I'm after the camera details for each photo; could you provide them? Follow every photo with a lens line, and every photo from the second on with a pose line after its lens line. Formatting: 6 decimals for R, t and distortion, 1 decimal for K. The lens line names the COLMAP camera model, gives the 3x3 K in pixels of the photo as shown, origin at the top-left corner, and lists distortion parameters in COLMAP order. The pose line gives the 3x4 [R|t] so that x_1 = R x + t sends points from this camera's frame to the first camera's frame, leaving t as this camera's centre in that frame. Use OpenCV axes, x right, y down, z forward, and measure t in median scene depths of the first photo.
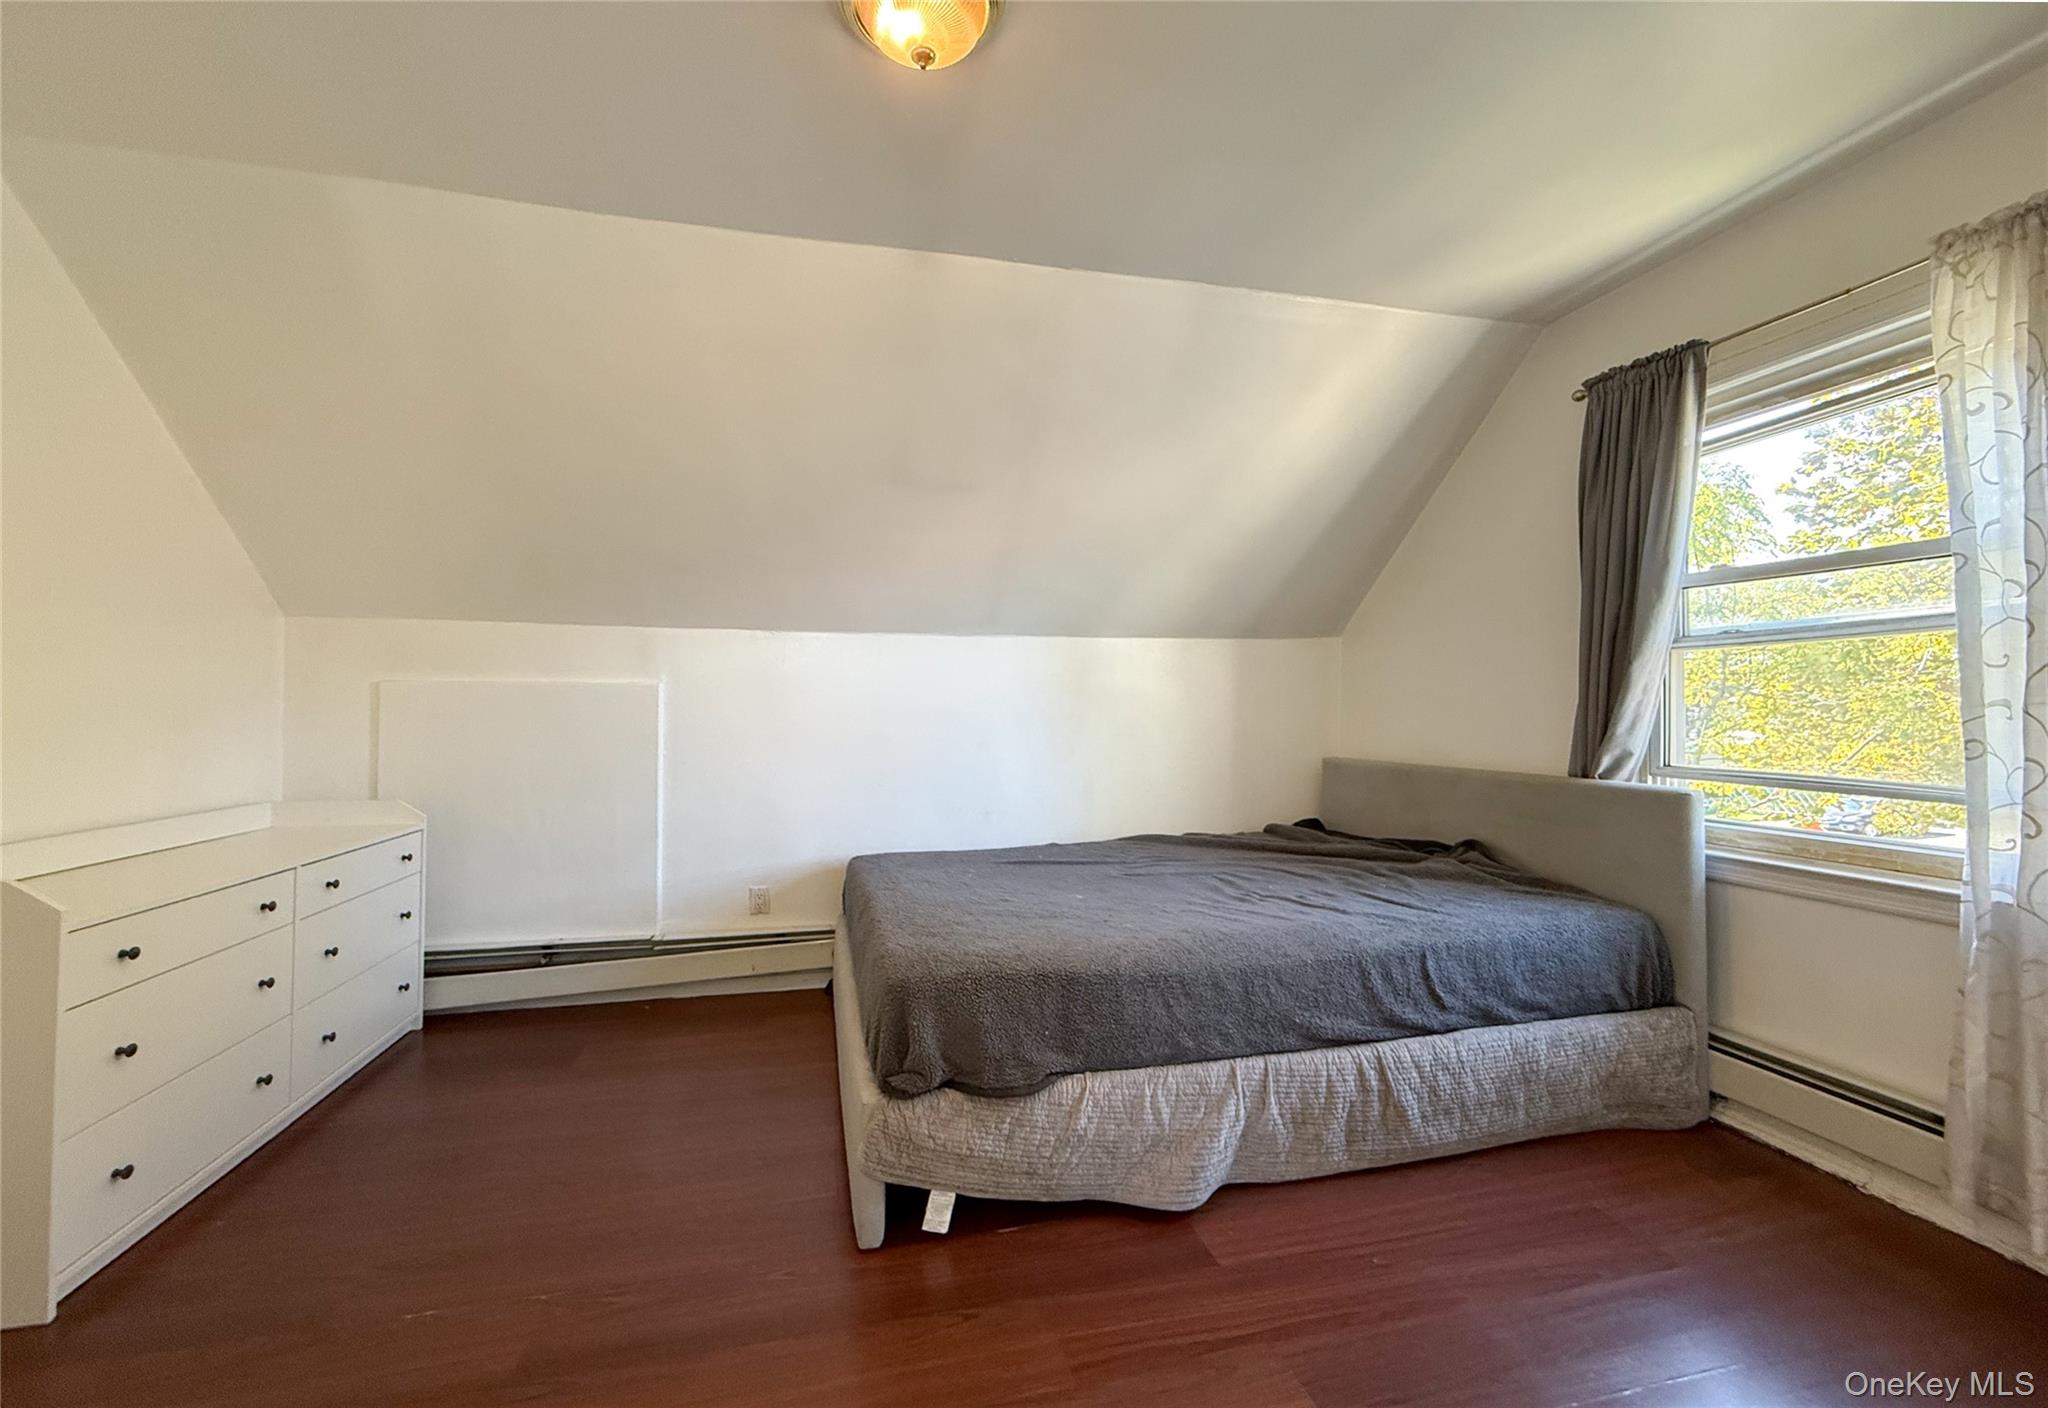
lens RADIAL K [[832.7, 0, 1020.0], [0, 832.7, 691.9], [0, 0, 1]] dist [-0.001085, -0.000253]
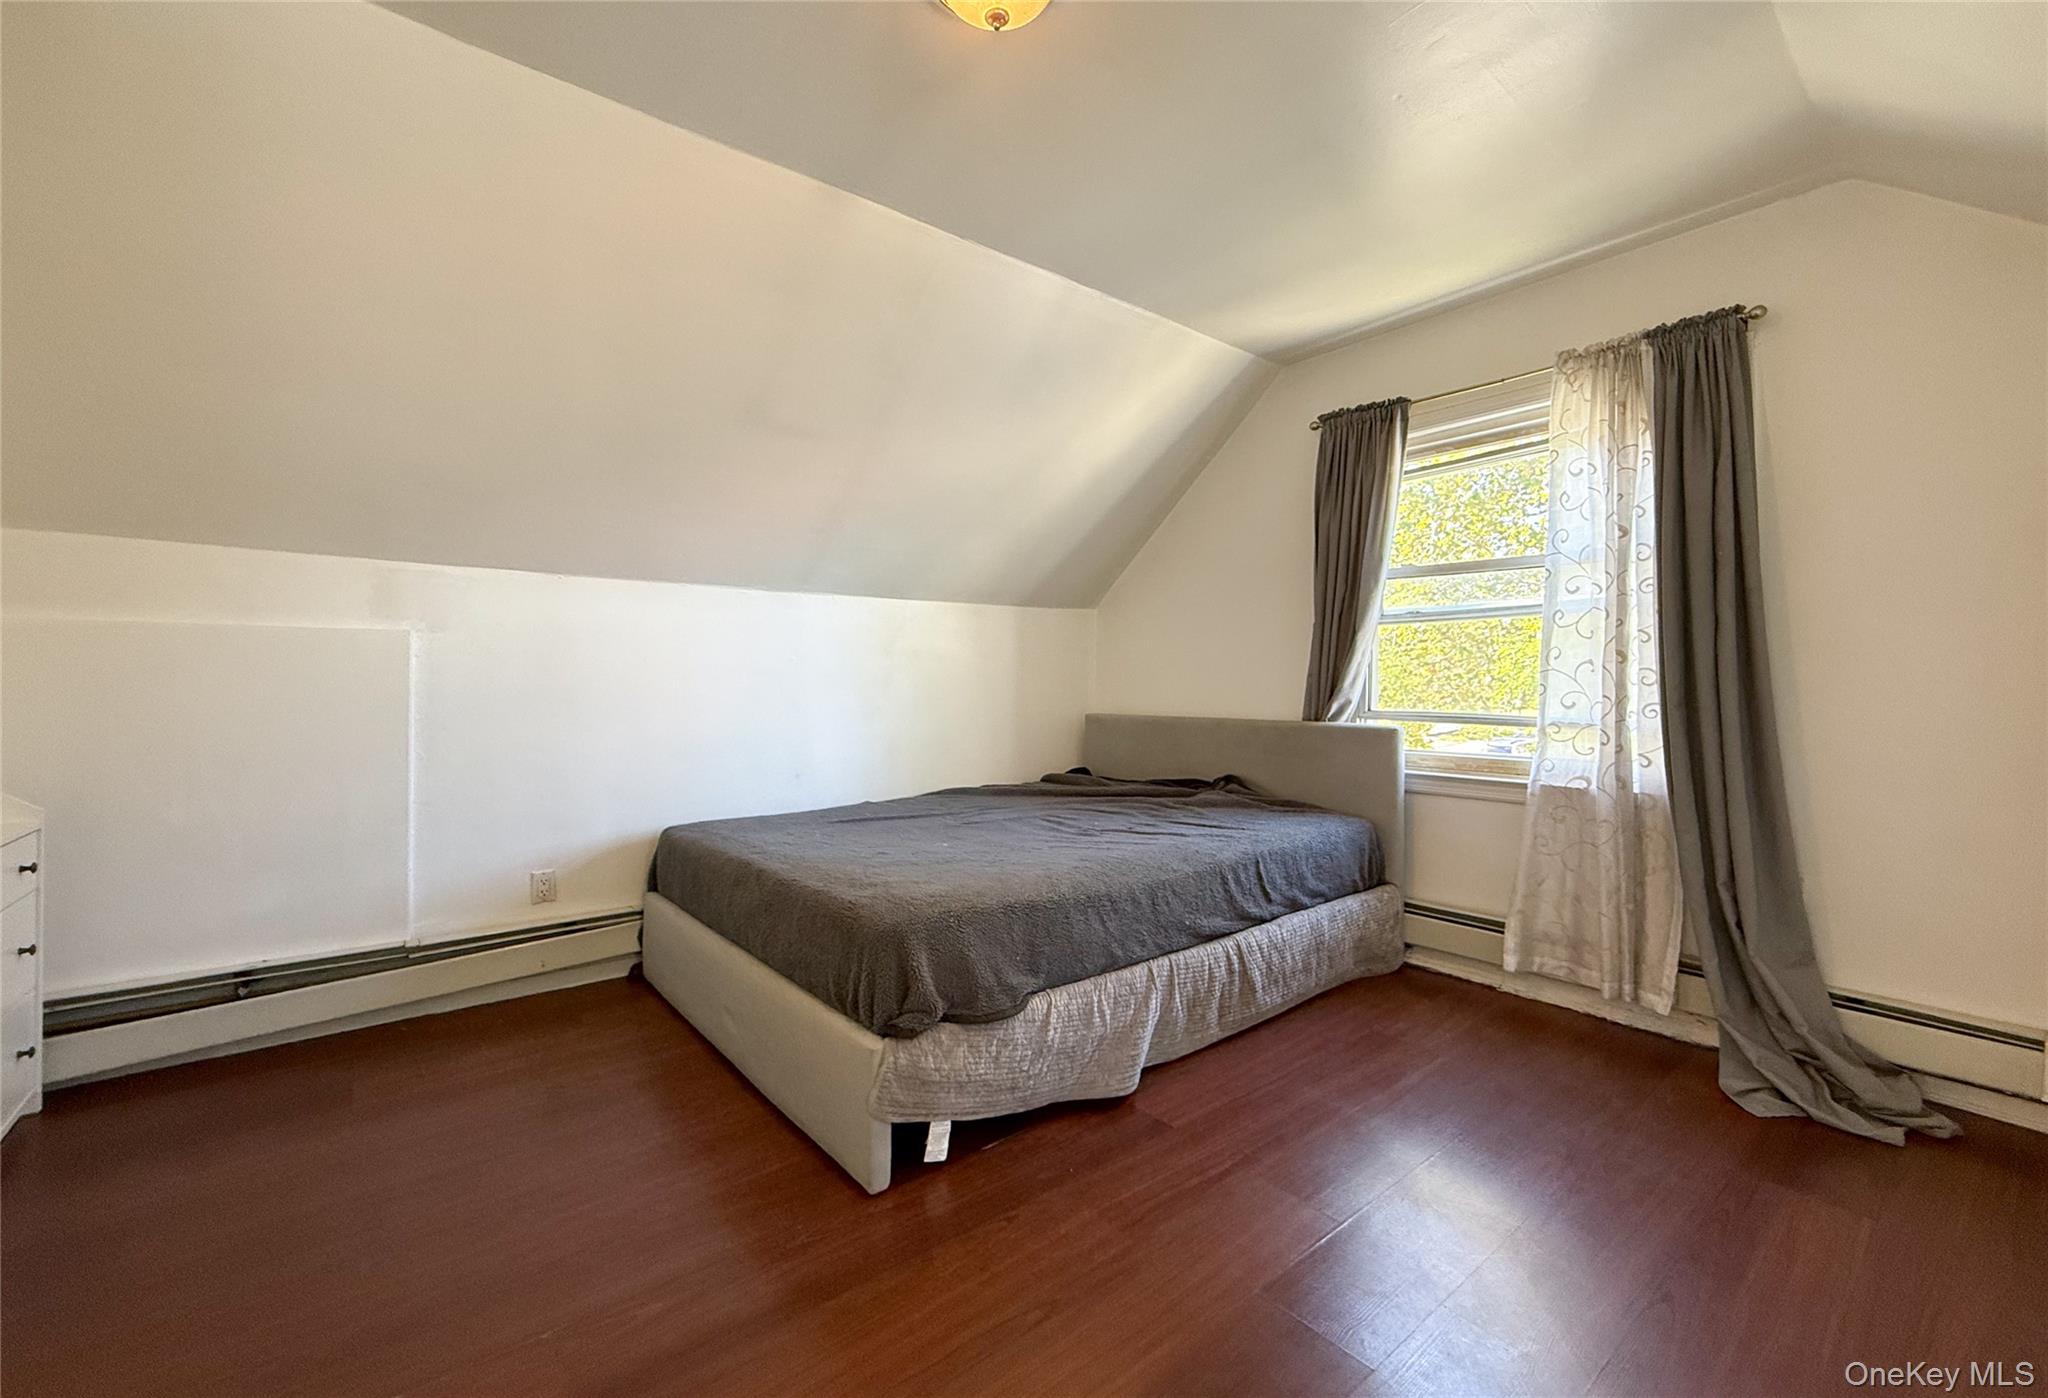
lens RADIAL K [[828.9, 0, 1016.4], [0, 828.9, 680.7], [0, 0, 1]] dist [-0.000767, -0.000240]
pose [[0.905914, 0.002462, 0.423454, -0.370379], [-0.010465, 0.999808, 0.016576, 0.028516], [-0.423332, -0.019448, 0.905766, 0.031301]]
